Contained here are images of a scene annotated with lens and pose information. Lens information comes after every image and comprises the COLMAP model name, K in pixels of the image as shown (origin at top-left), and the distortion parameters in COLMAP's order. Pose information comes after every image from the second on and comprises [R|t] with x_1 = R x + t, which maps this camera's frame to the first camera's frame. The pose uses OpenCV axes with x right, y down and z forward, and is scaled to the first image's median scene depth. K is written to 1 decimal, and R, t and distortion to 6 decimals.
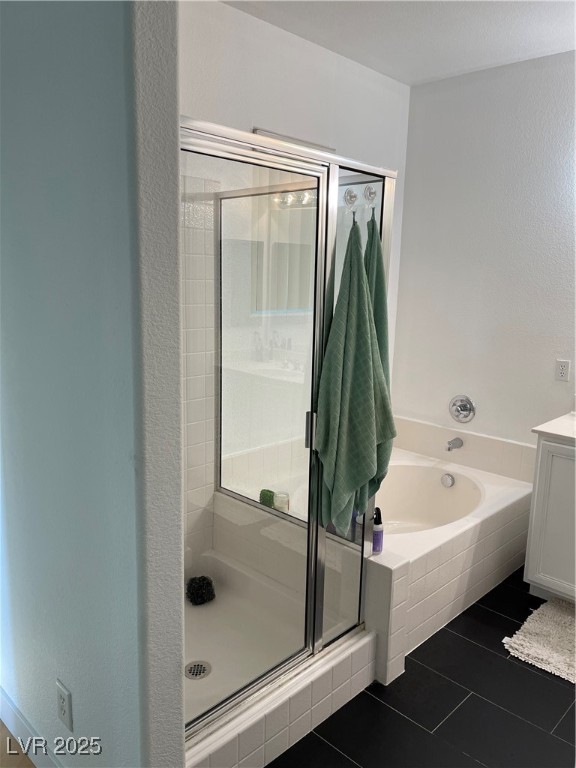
lens RADIAL K [[579.3, 0, 286.6], [0, 579.3, 383.7], [0, 0, 1]] dist [0.064126, -0.060573]
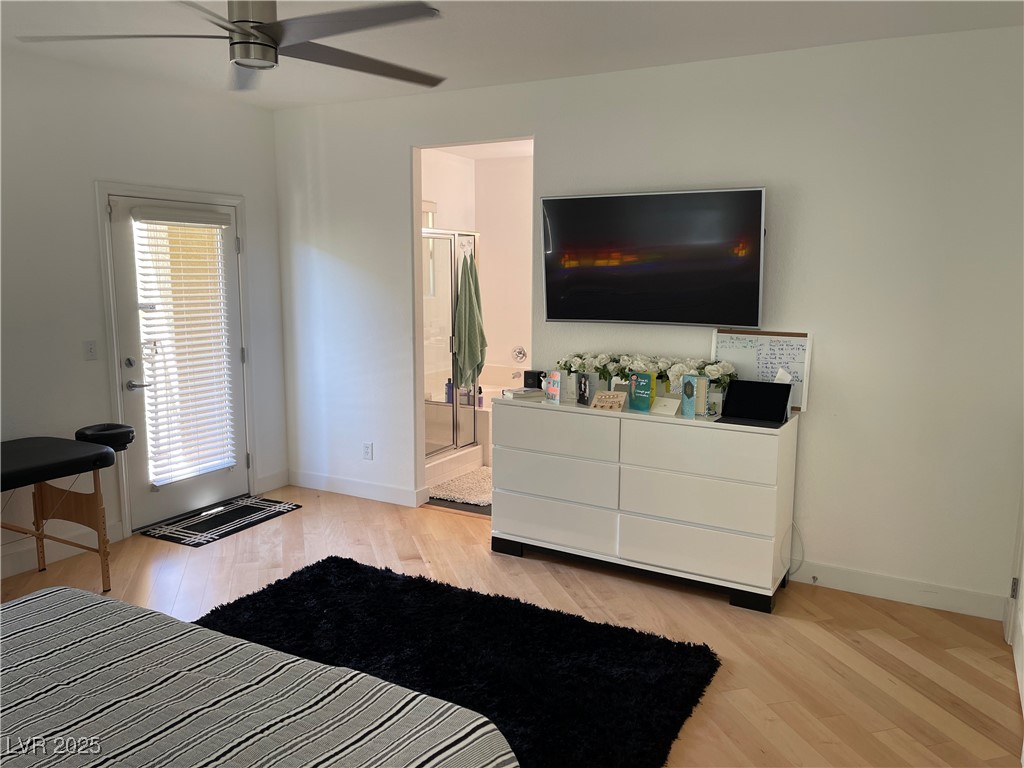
lens RADIAL K [[772.4, 0, 508.5], [0, 772.4, 385.8], [0, 0, 1]] dist [0.064126, -0.060573]
pose [[0.964161, -0.062060, 0.257959, -0.548274], [0.068180, 0.997563, -0.014839, 0.306926], [-0.256410, 0.031895, 0.966042, -2.037781]]
